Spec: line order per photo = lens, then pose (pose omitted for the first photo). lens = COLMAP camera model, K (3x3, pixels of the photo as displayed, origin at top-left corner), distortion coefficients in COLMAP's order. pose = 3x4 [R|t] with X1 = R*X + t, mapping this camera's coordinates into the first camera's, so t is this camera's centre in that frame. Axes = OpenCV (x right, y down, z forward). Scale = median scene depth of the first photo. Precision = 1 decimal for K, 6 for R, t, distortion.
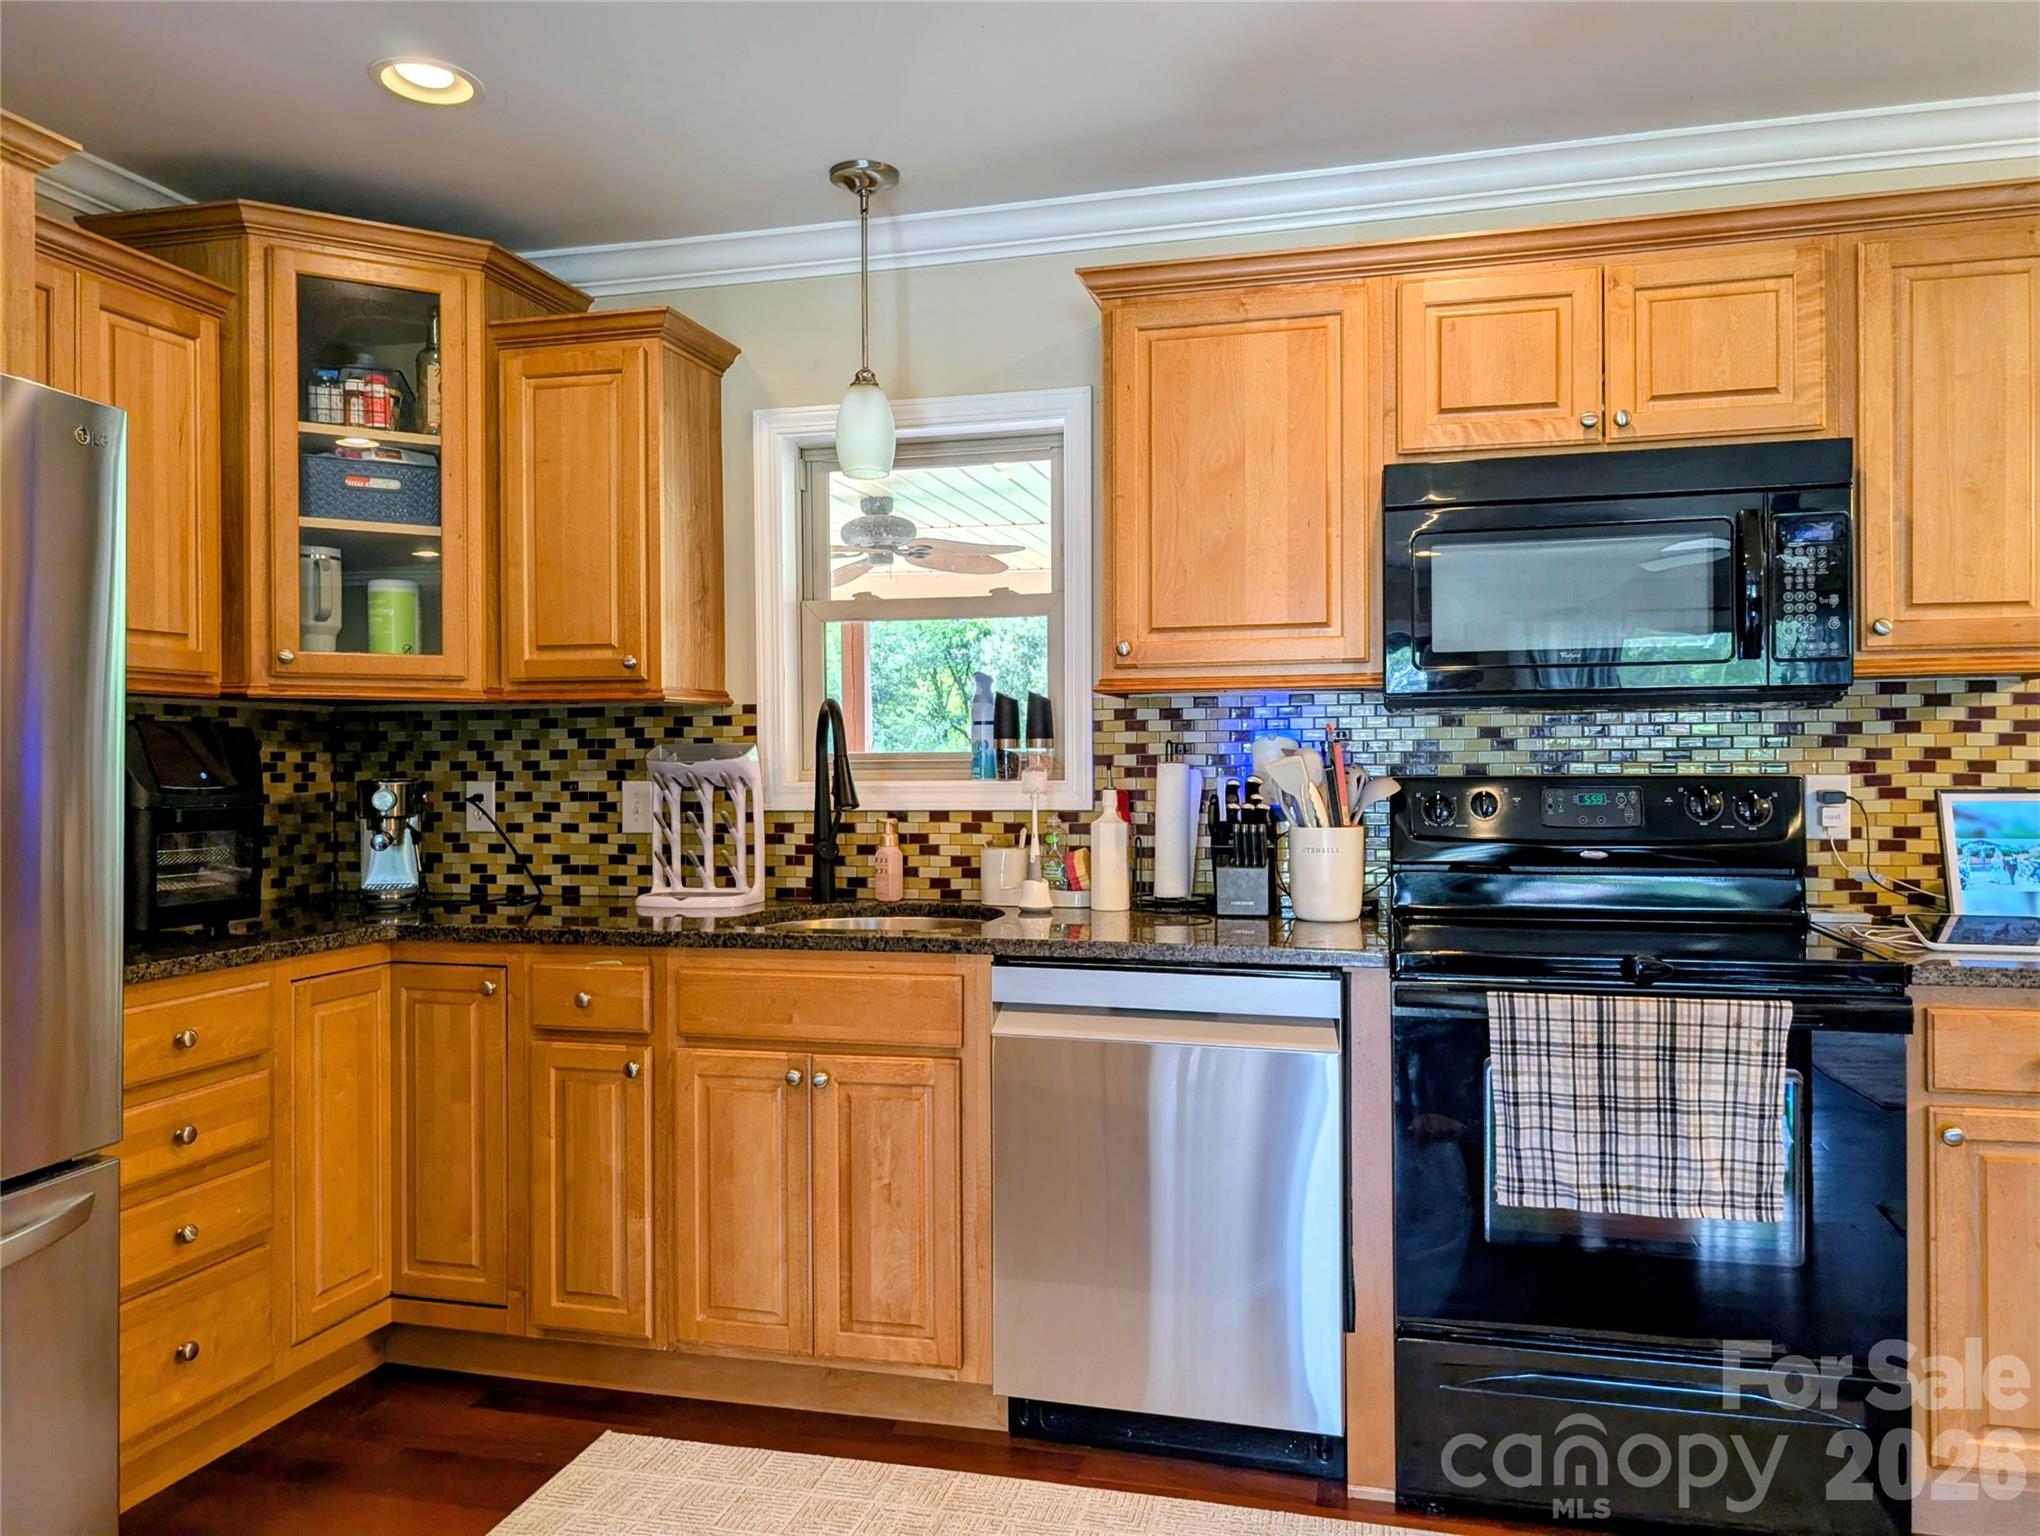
lens RADIAL K [[1460.9, 0, 1020.7], [0, 1460.9, 760.1], [0, 0, 1]] dist [0.037893, -0.050129]
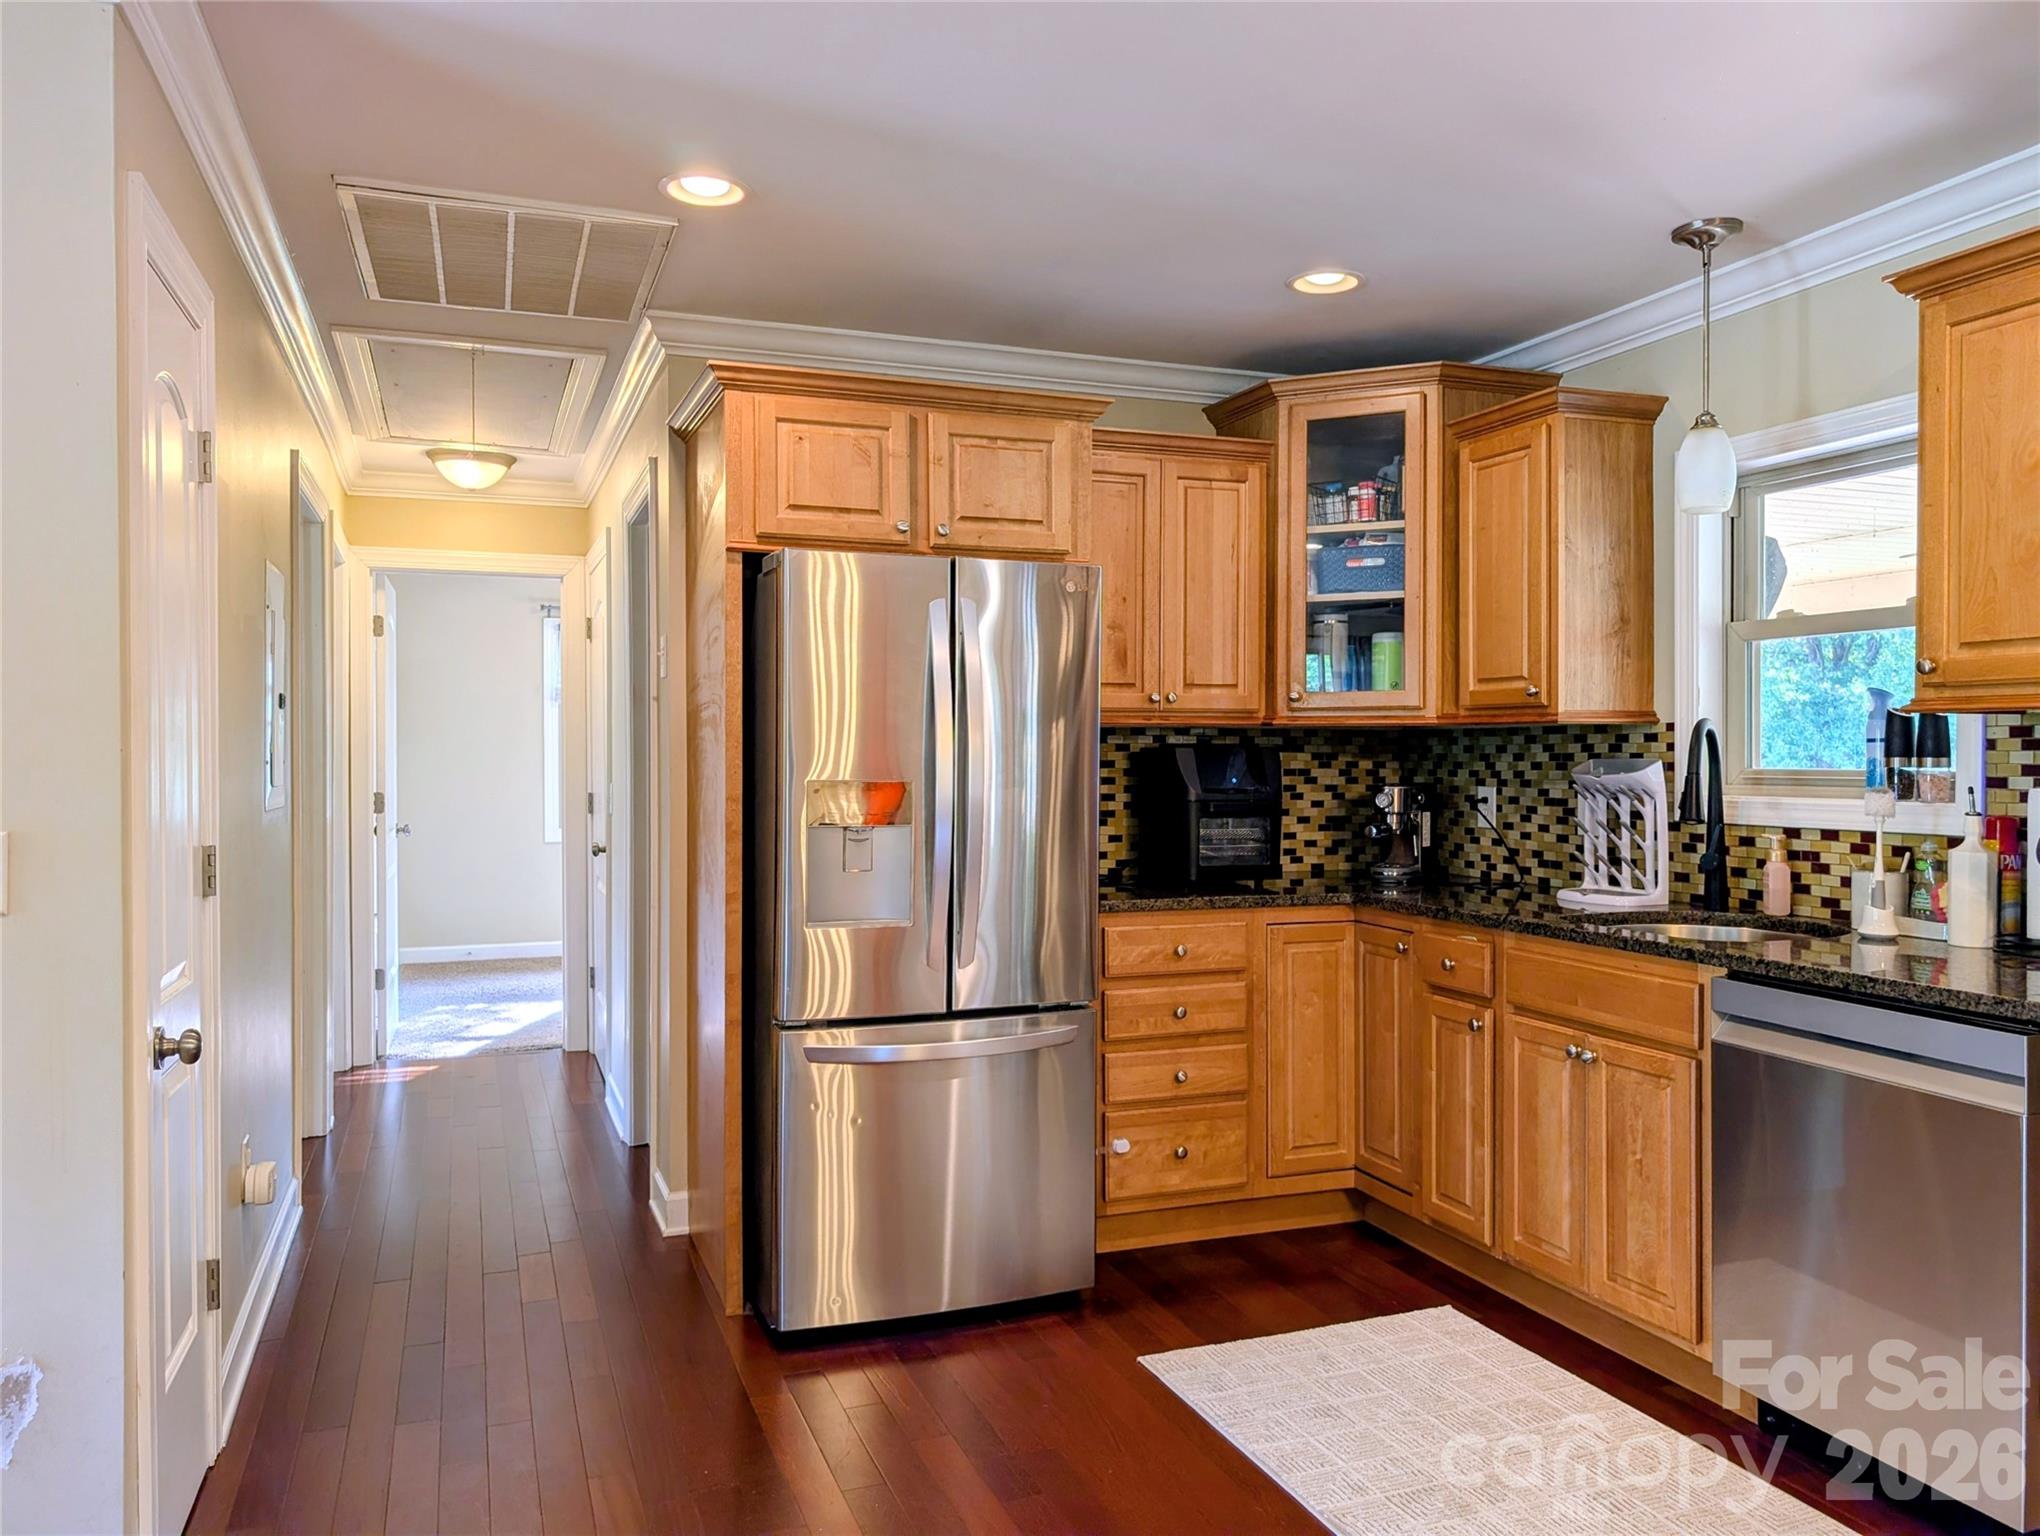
lens RADIAL K [[1460.9, 0, 1020.7], [0, 1460.9, 760.1], [0, 0, 1]] dist [0.037893, -0.050129]
pose [[0.582295, 0.010199, -0.812914, 0.503684], [-0.003775, 0.999944, 0.009842, -0.023015], [0.812969, -0.002662, 0.582301, -0.032791]]
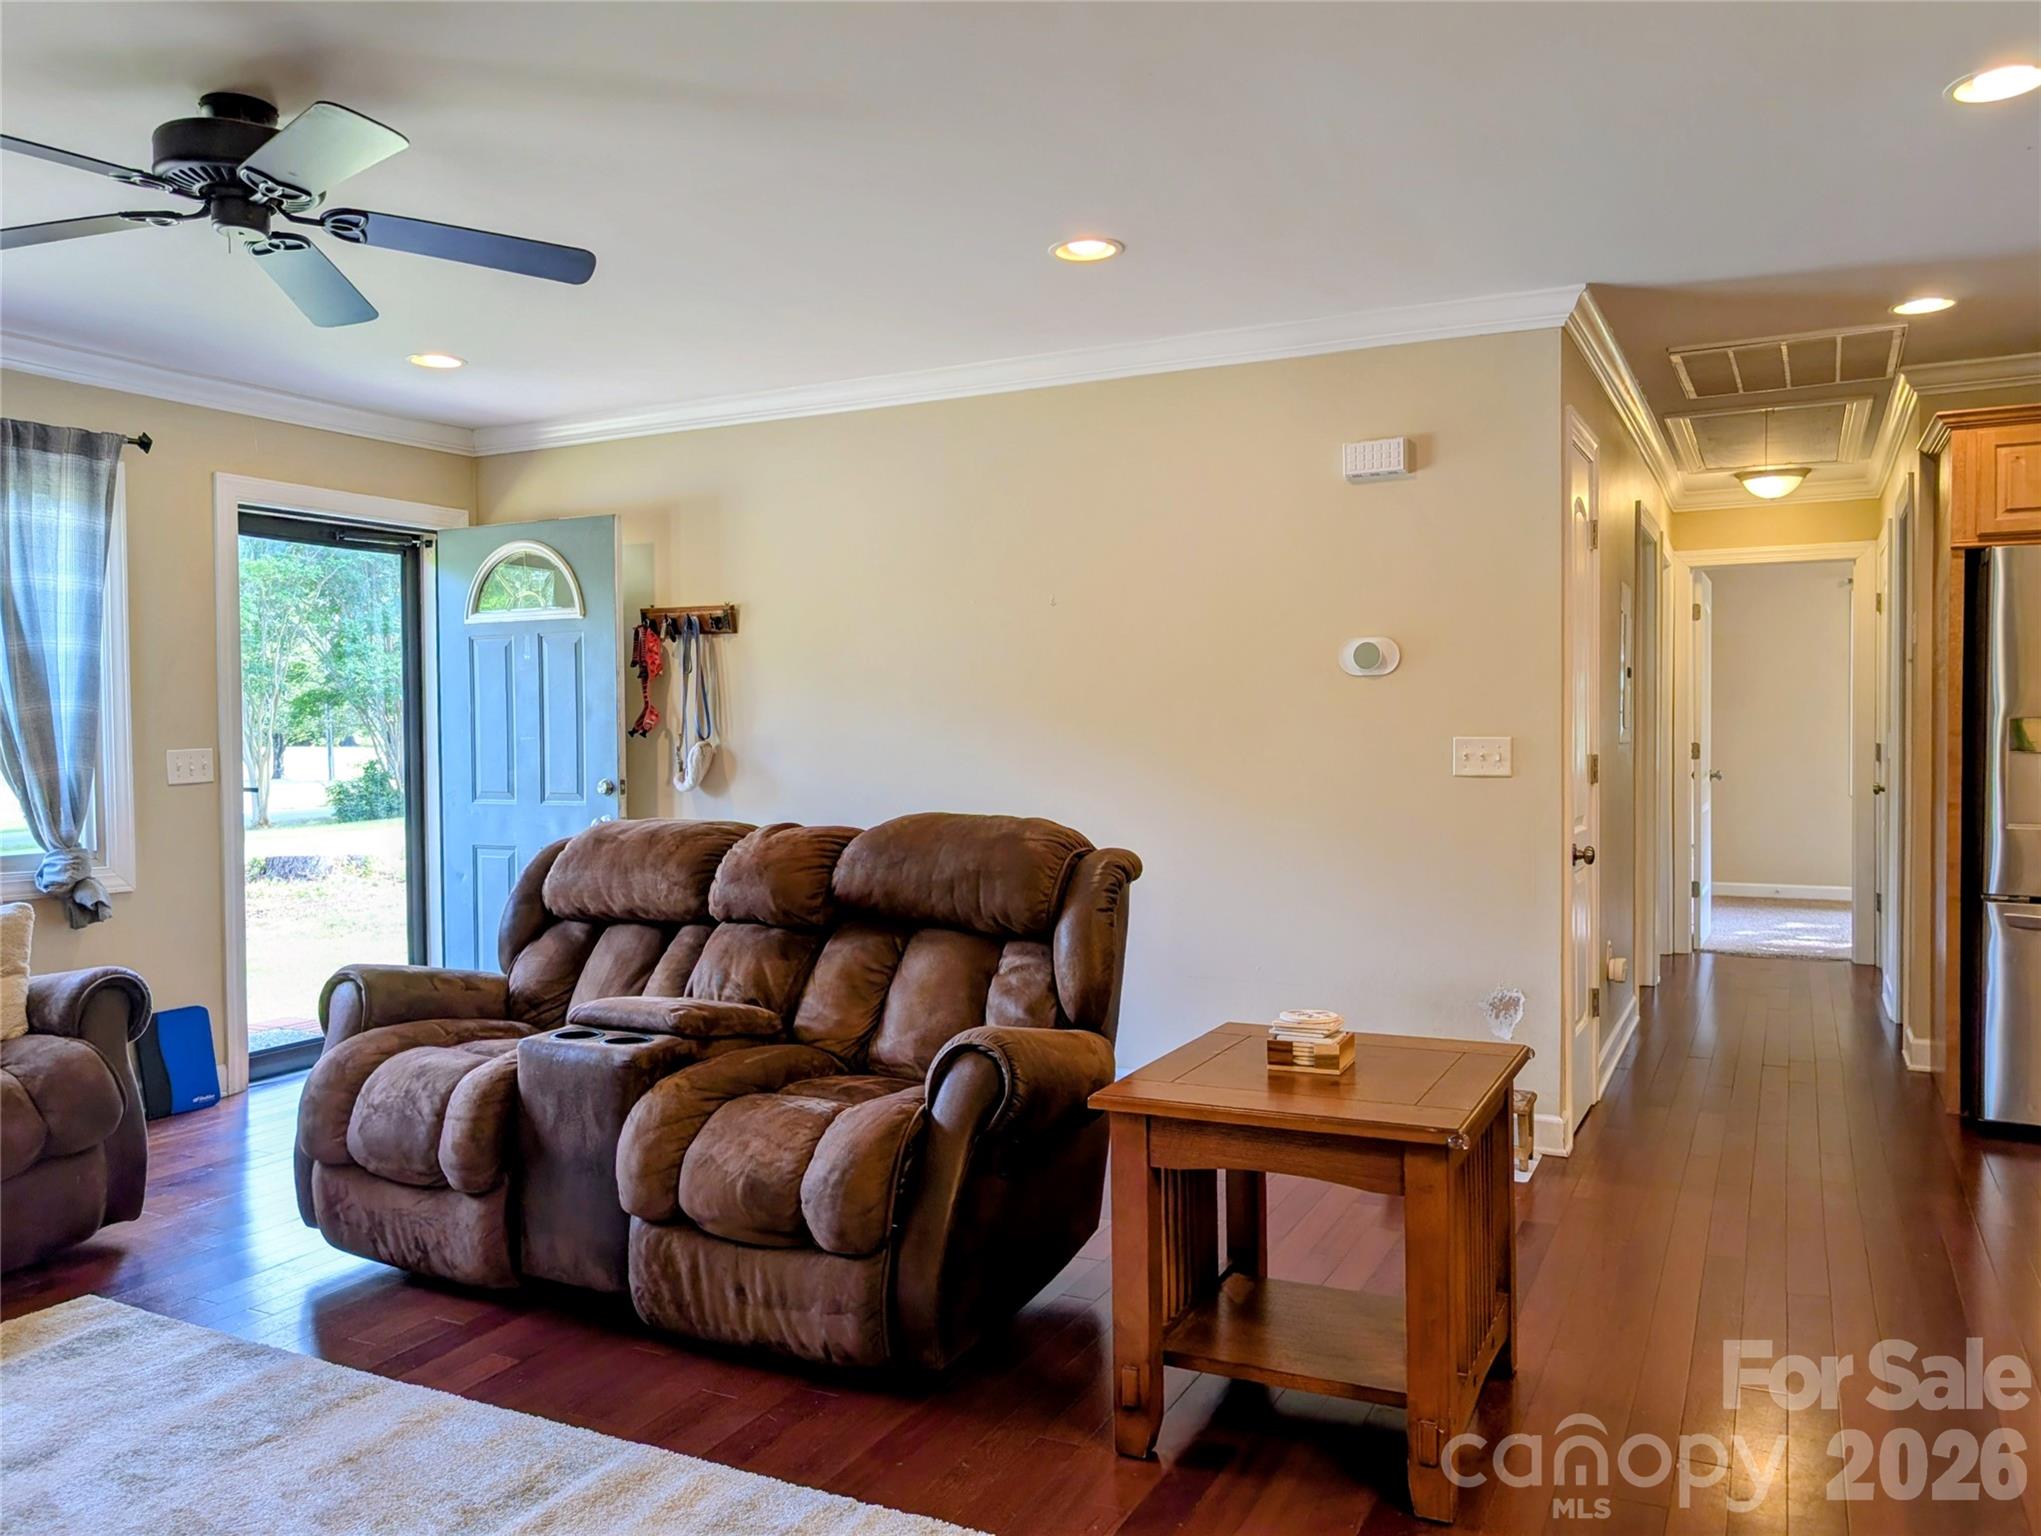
lens RADIAL K [[1509.7, 0, 1020.5], [0, 1509.7, 768.0], [0, 0, 1]] dist [0.042578, -0.052144]
pose [[-0.209976, 0.031058, -0.977213, 1.248494], [0.006930, 0.999518, 0.030277, 0.001335], [0.977682, -0.000415, -0.210090, -0.181257]]
